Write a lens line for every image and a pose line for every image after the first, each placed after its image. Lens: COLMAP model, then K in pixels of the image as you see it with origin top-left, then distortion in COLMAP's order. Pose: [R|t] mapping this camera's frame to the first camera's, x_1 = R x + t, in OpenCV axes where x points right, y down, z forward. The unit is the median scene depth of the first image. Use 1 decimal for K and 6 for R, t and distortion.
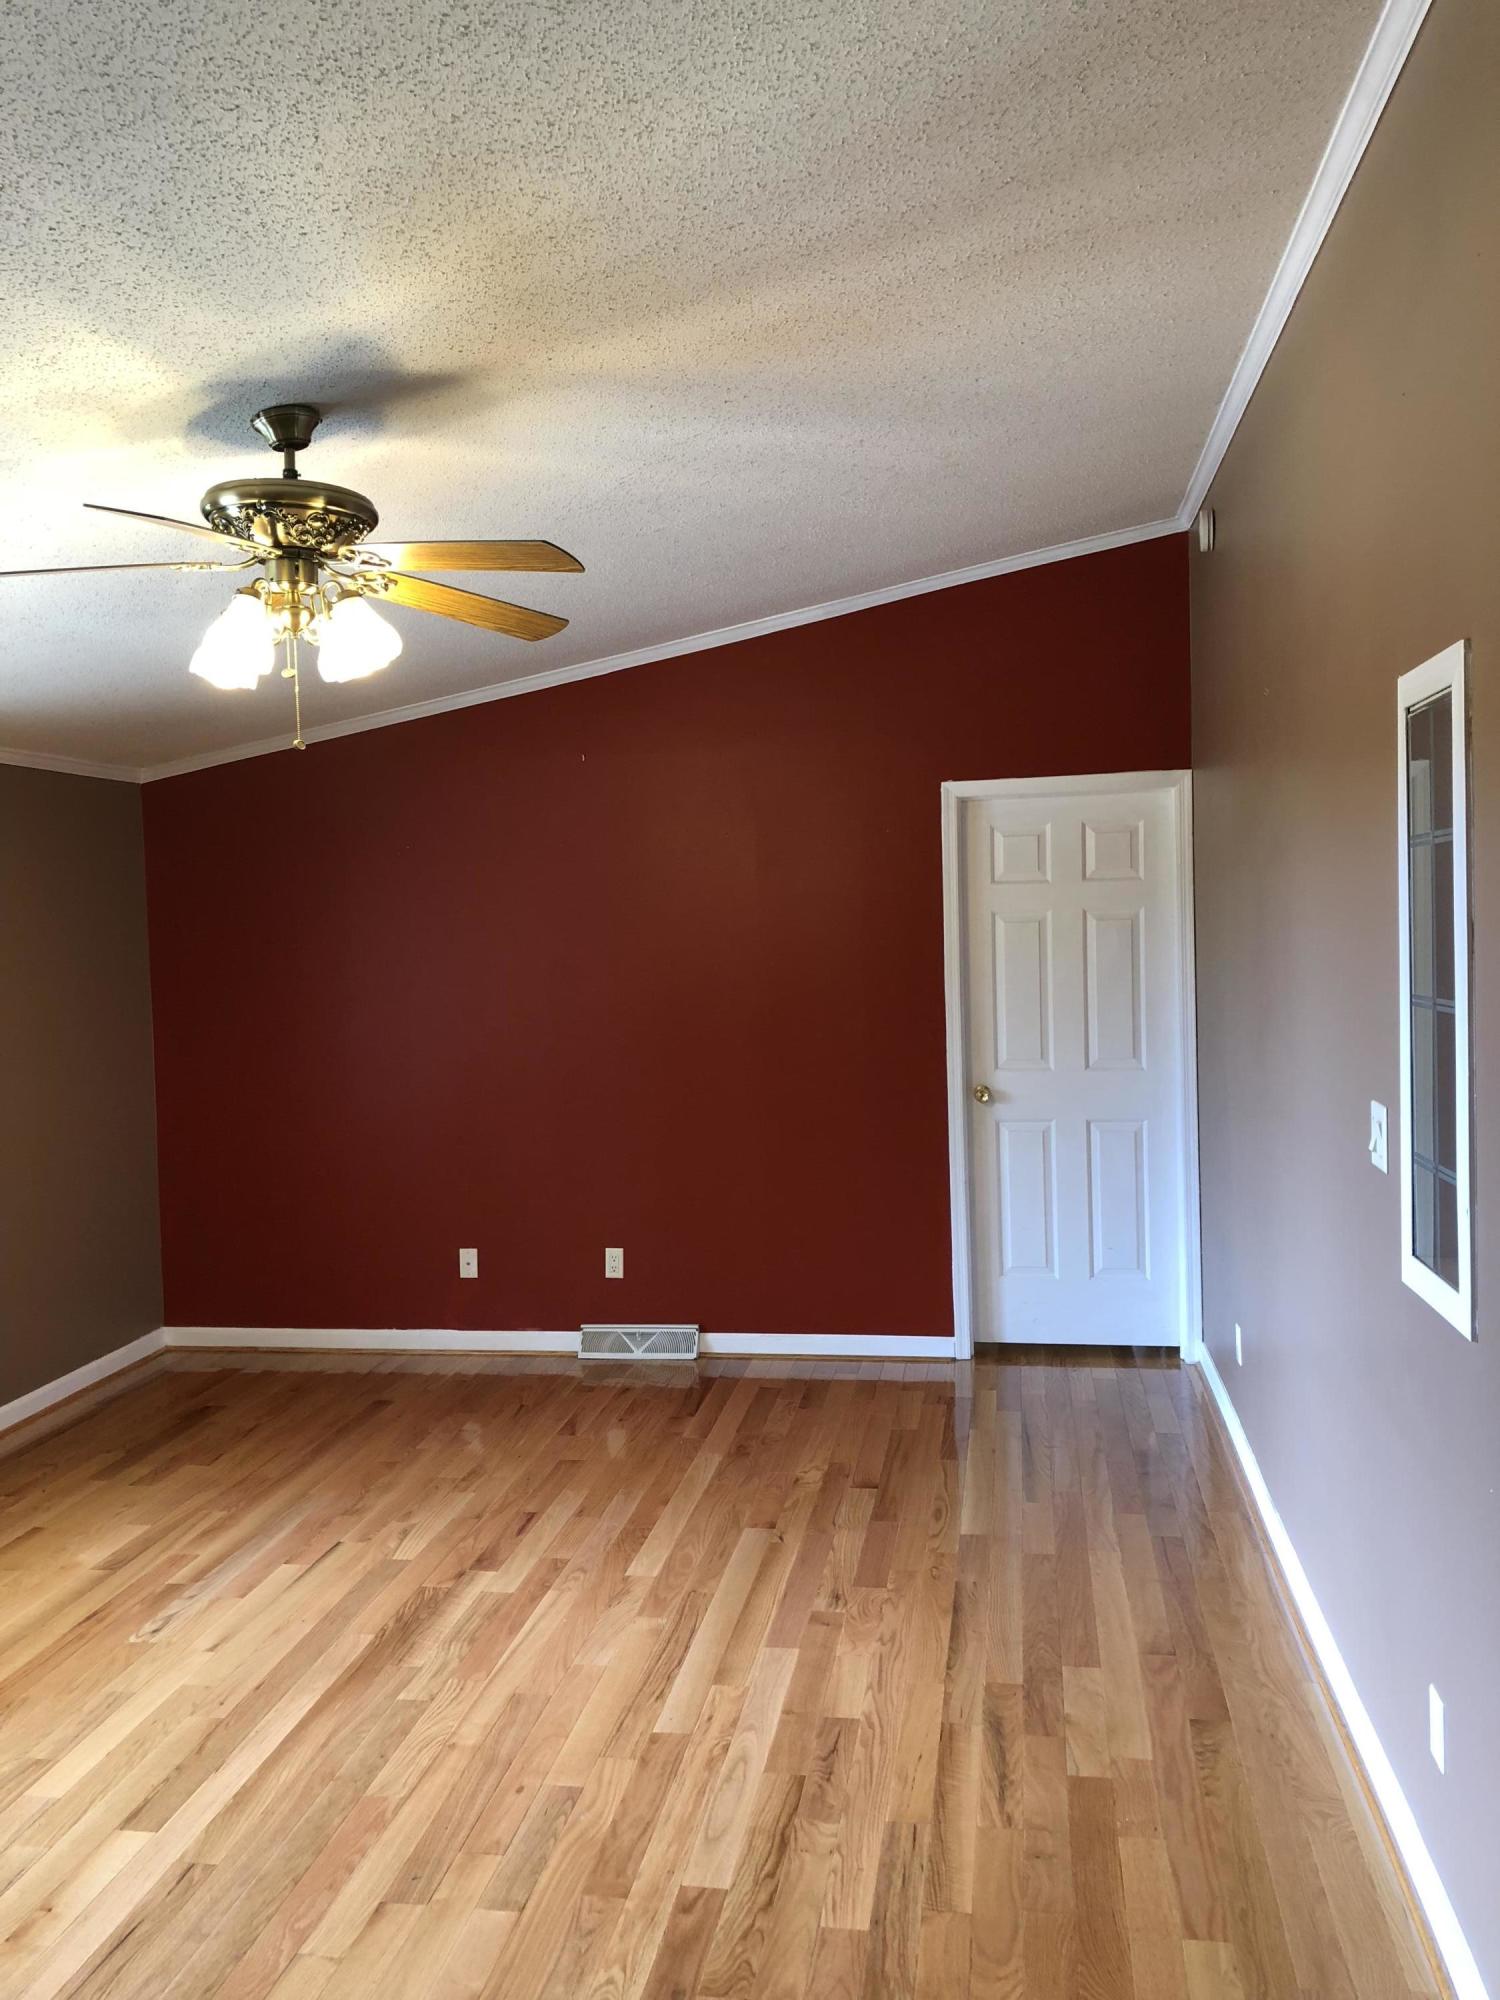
lens RADIAL K [[1651.8, 0, 752.1], [0, 1651.8, 986.3], [0, 0, 1]] dist [-0.001576, -0.000704]
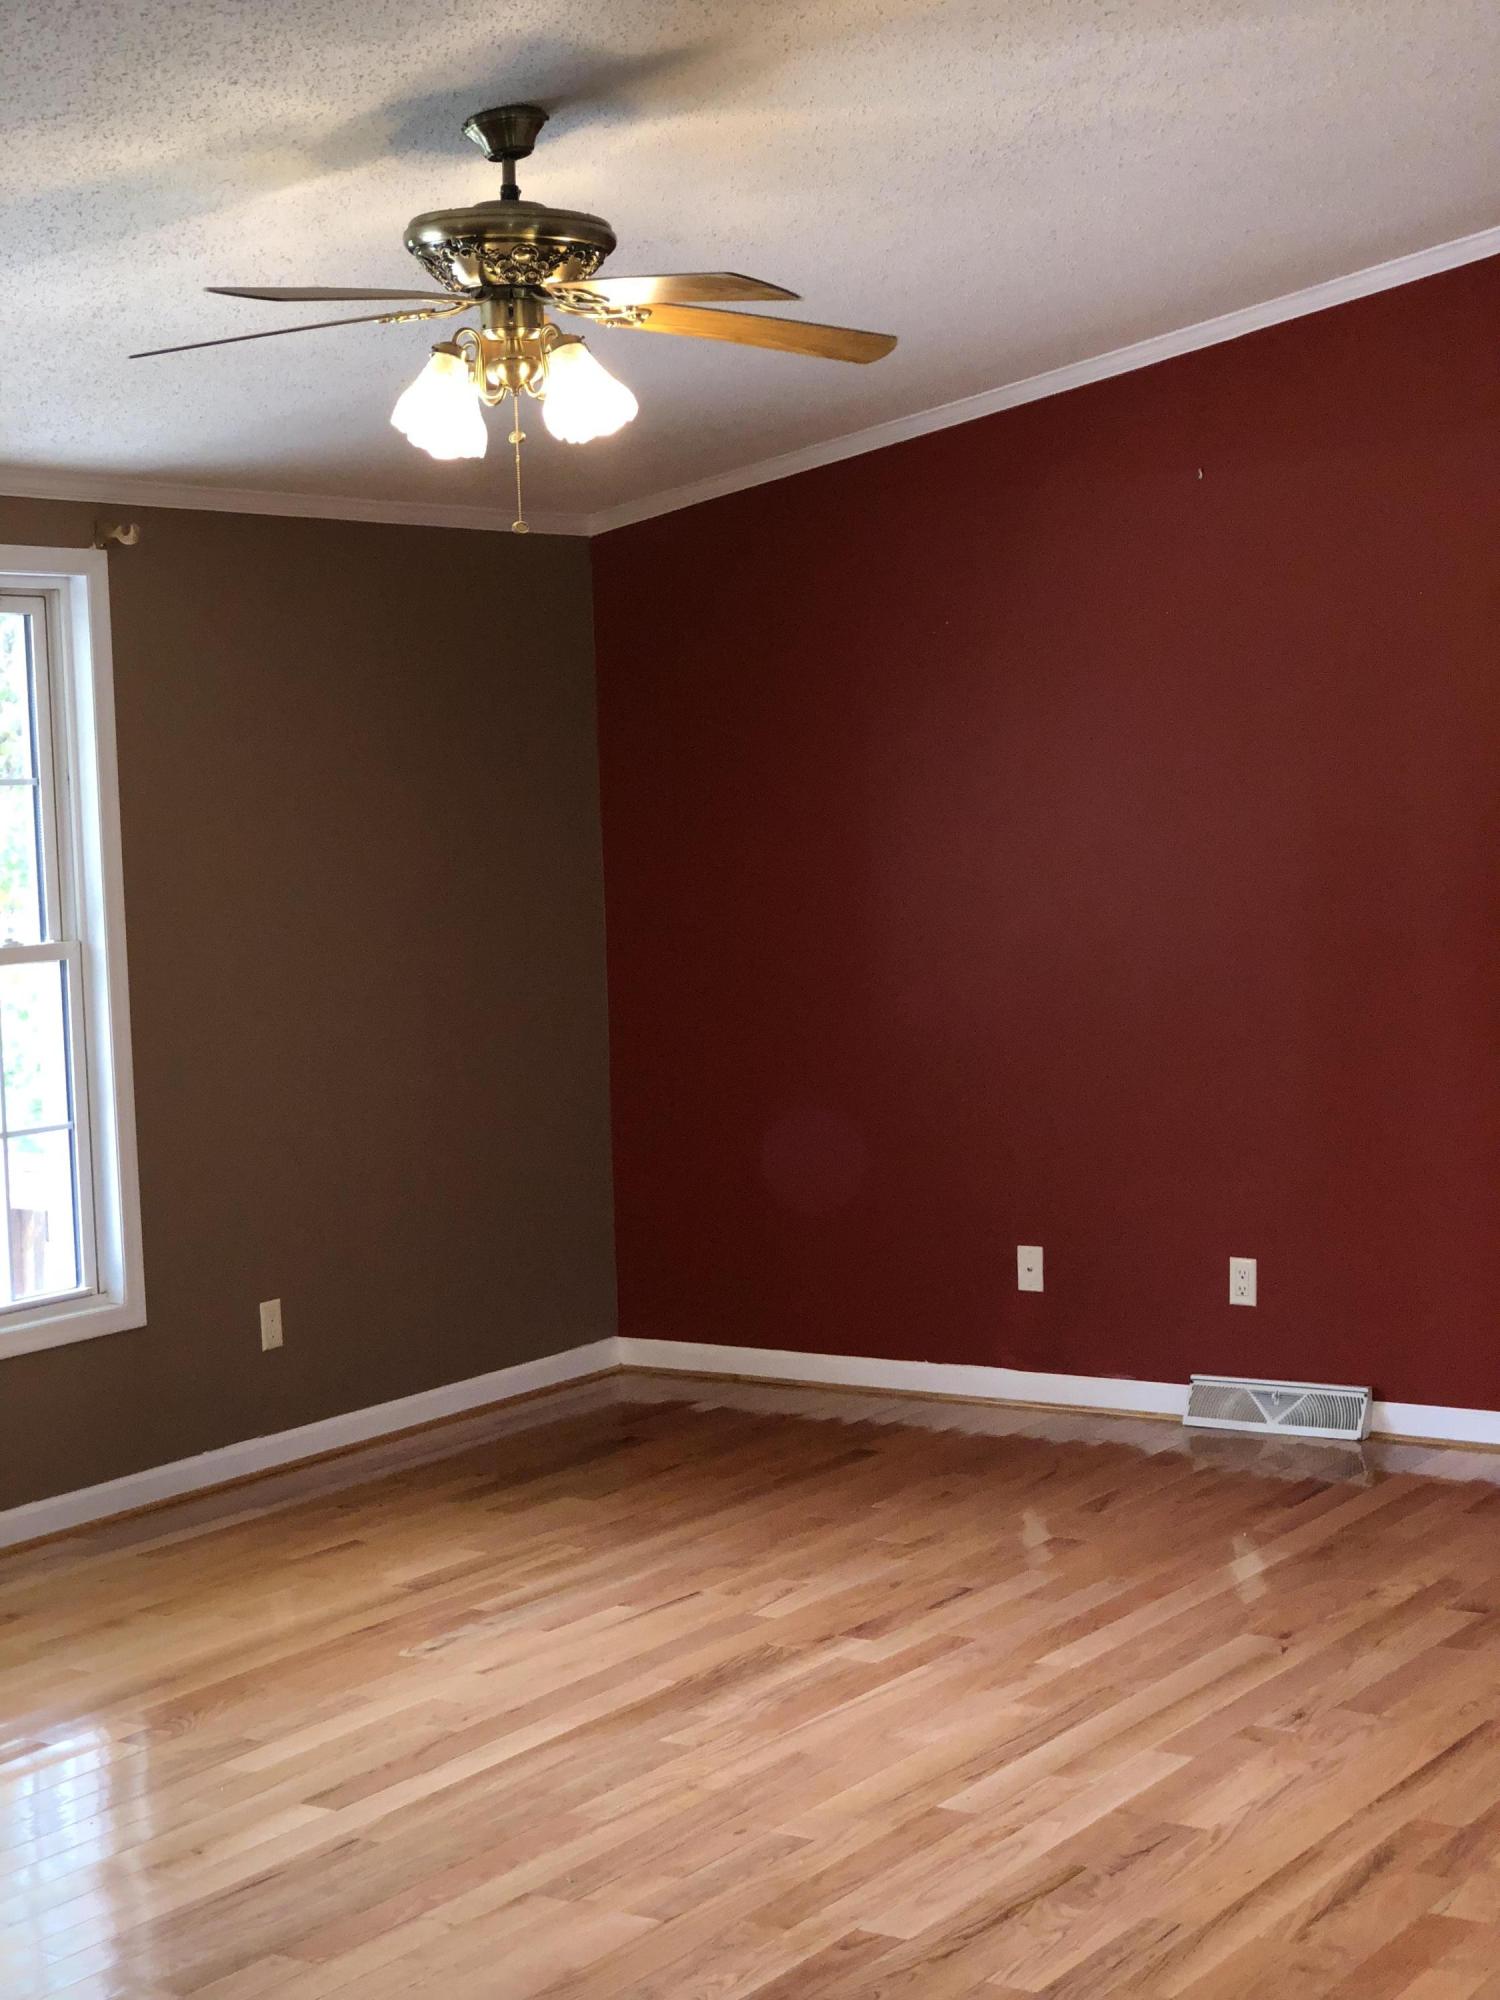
lens RADIAL K [[3361.0, 0, 749.1], [0, 3361.0, 1004.2], [0, 0, 1]] dist [0.001988, 0.000000]
pose [[0.907468, 0.025756, -0.419331, 0.494417], [-0.008678, 0.999055, 0.042583, 0.014500], [0.420032, -0.035004, 0.906834, -0.427526]]
